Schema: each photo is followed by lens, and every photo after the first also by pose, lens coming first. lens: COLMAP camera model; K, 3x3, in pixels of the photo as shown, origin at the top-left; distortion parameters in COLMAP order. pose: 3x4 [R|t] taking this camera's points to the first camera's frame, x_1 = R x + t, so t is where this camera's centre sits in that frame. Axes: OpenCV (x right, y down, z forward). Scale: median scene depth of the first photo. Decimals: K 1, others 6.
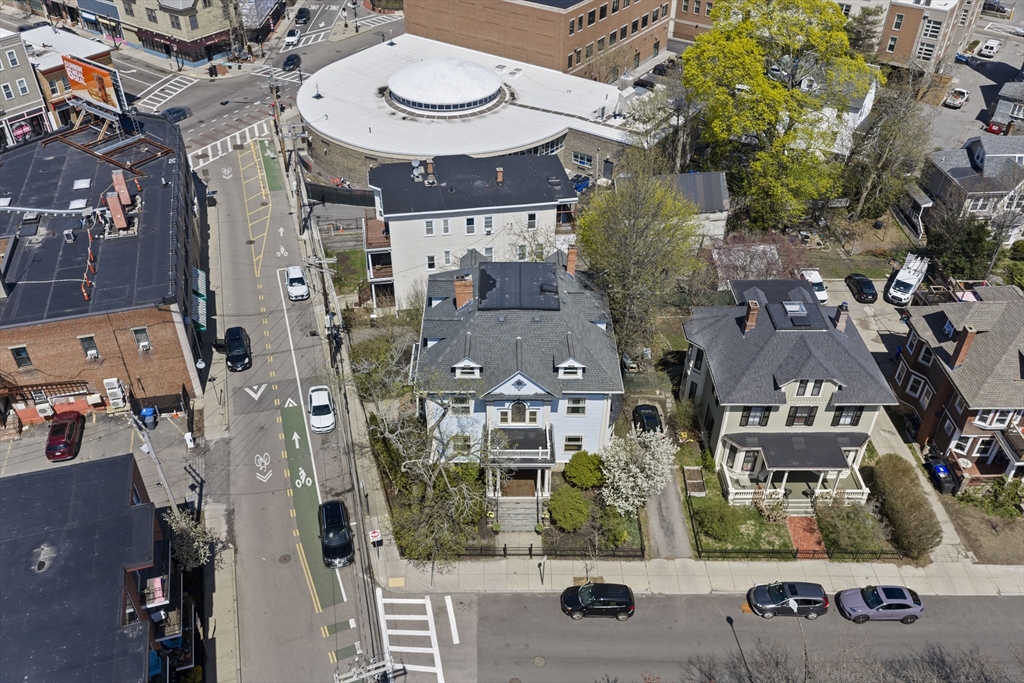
lens RADIAL K [[850.4, 0, 509.8], [0, 850.4, 347.0], [0, 0, 1]] dist [0.034995, -0.060237]
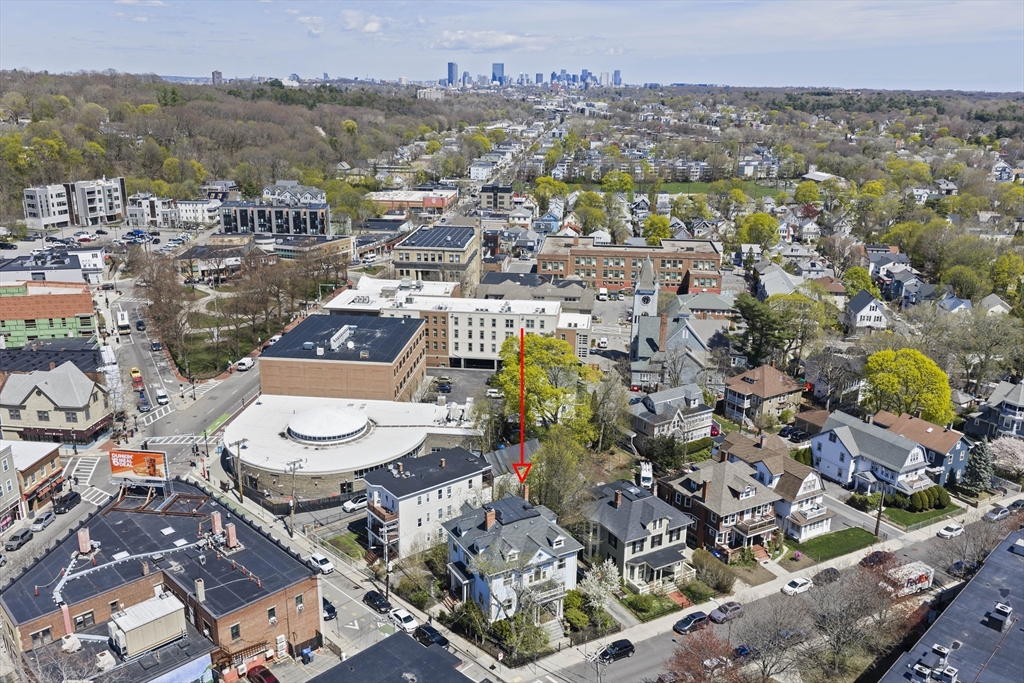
lens RADIAL K [[850.4, 0, 509.8], [0, 850.4, 347.0], [0, 0, 1]] dist [0.034995, -0.060237]
pose [[0.878192, -0.142377, 0.456625, -0.756964], [0.289395, 0.918267, -0.270253, 0.098347], [-0.380826, 0.369479, 0.847618, -0.680862]]
